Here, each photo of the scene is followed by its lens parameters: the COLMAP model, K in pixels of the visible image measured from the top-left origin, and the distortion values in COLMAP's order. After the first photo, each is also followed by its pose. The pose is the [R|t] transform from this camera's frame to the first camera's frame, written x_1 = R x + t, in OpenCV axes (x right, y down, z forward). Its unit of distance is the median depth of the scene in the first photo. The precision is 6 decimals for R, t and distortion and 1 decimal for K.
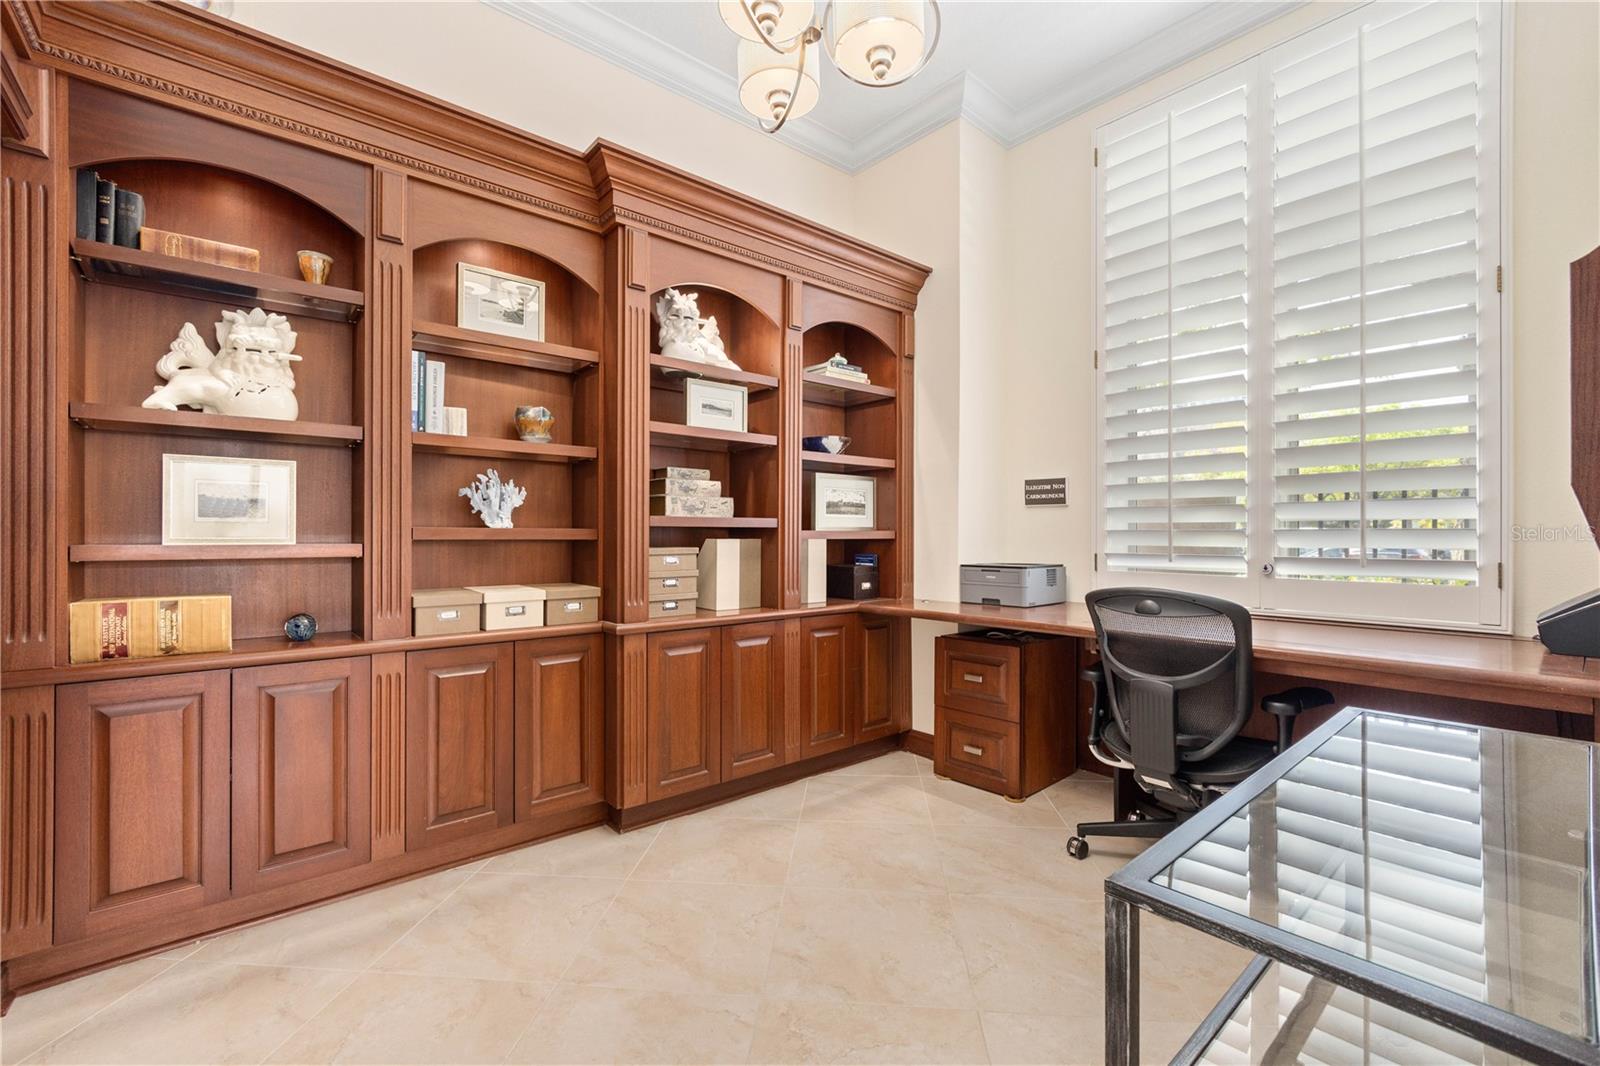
lens RADIAL K [[680.2, 0, 797.9], [0, 680.2, 532.6], [0, 0, 1]] dist [0.003262, -0.000051]
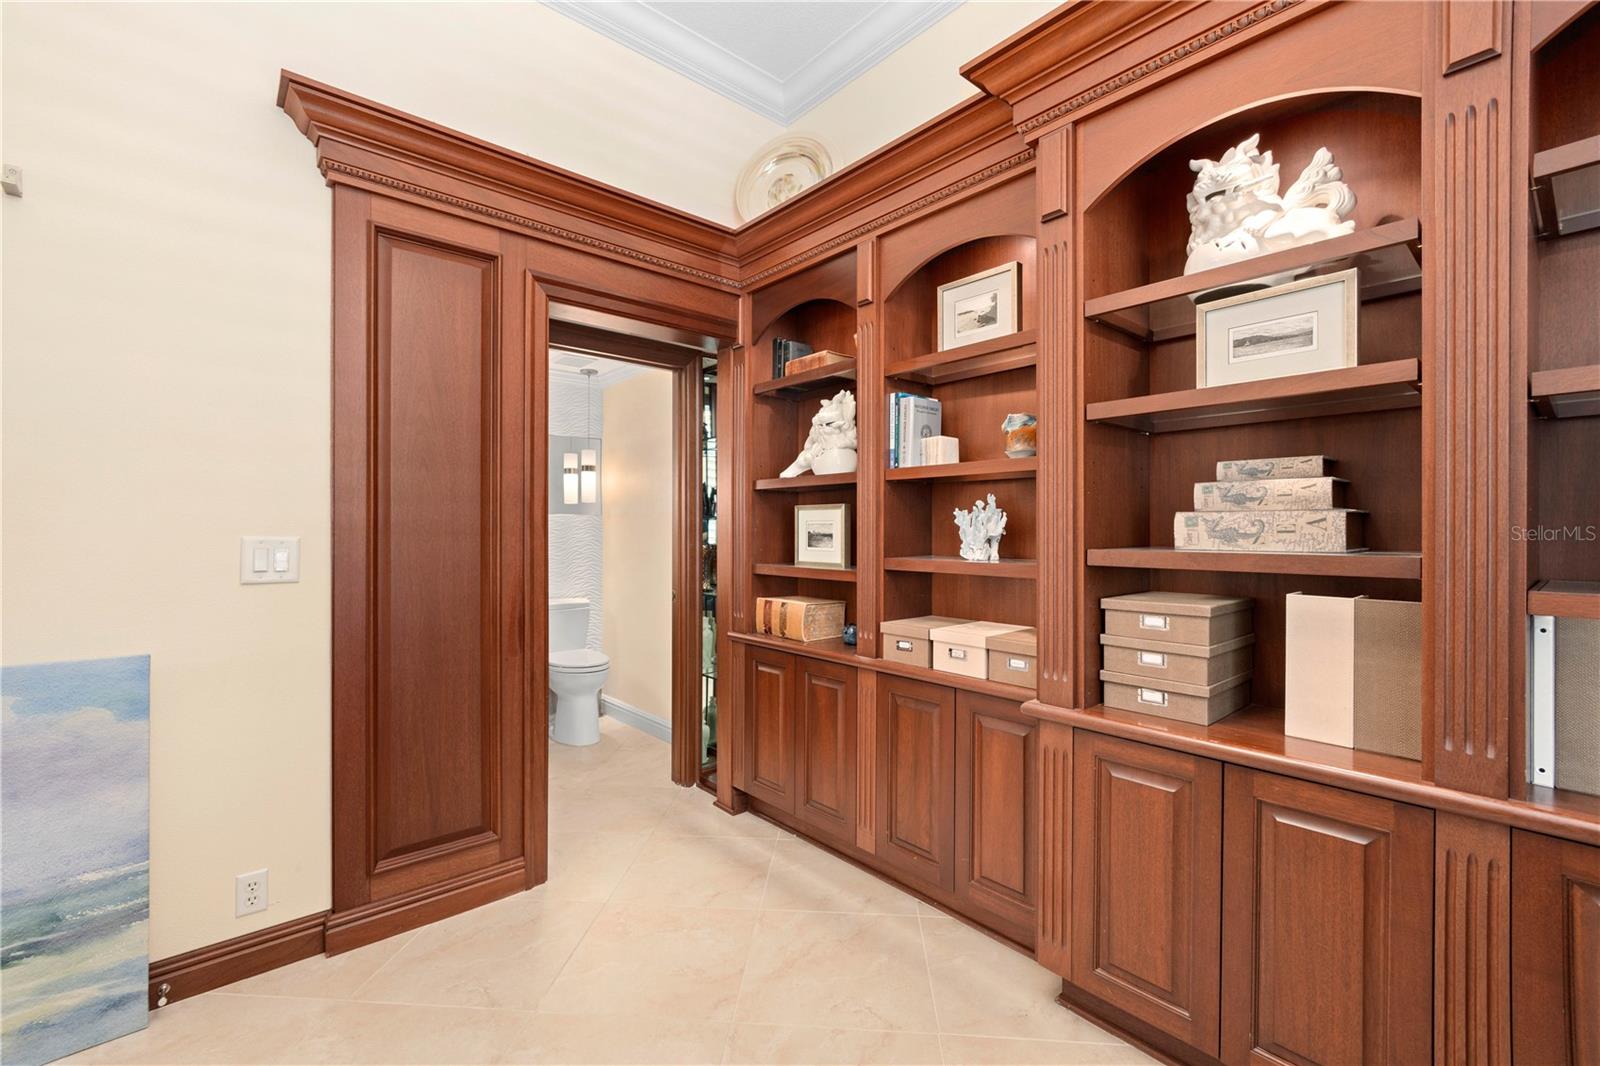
lens RADIAL K [[680.2, 0, 803.2], [0, 680.2, 531.9], [0, 0, 1]] dist [0.003262, -0.000051]
pose [[0.020410, 0.002165, -0.999789, 0.389755], [-0.000747, 0.999997, 0.002151, -0.039018], [0.999791, 0.000703, 0.020412, 0.647335]]
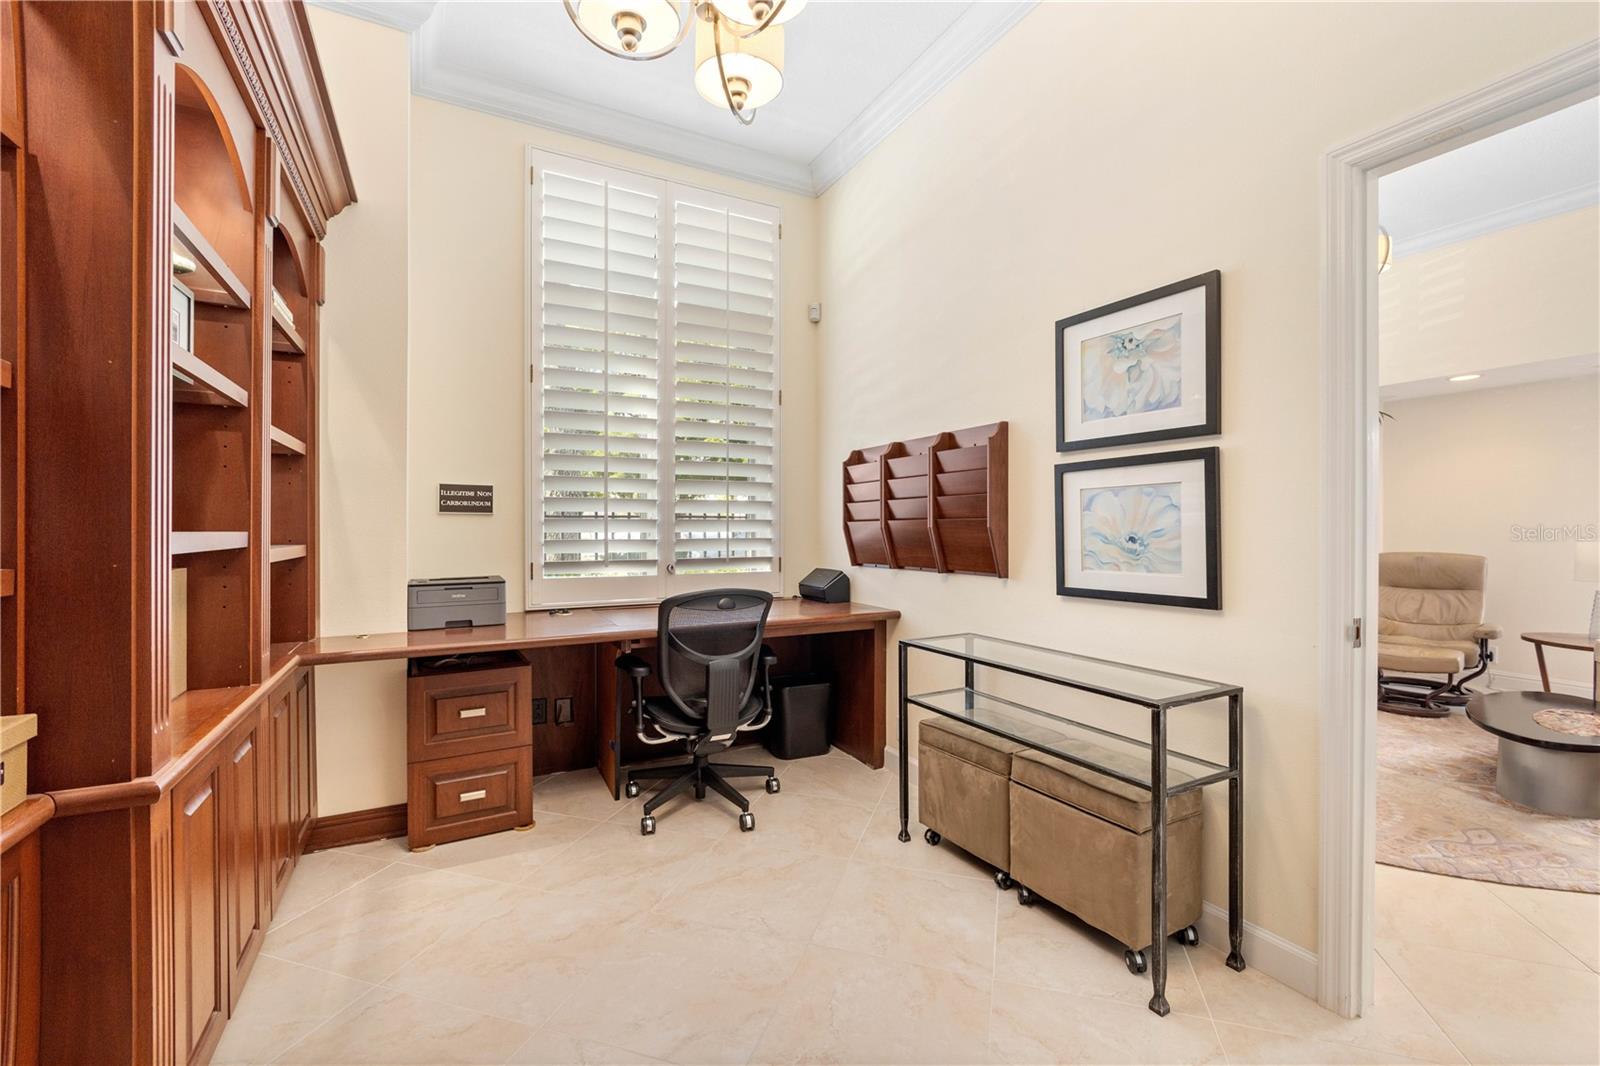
lens RADIAL K [[680.2, 0, 798.0], [0, 680.2, 527.7], [0, 0, 1]] dist [0.003262, -0.000051]
pose [[0.220570, -0.000911, 0.975371, -0.527916], [-0.002039, 0.999997, 0.001395, -0.026894], [-0.975369, -0.002297, 0.220567, 0.424069]]
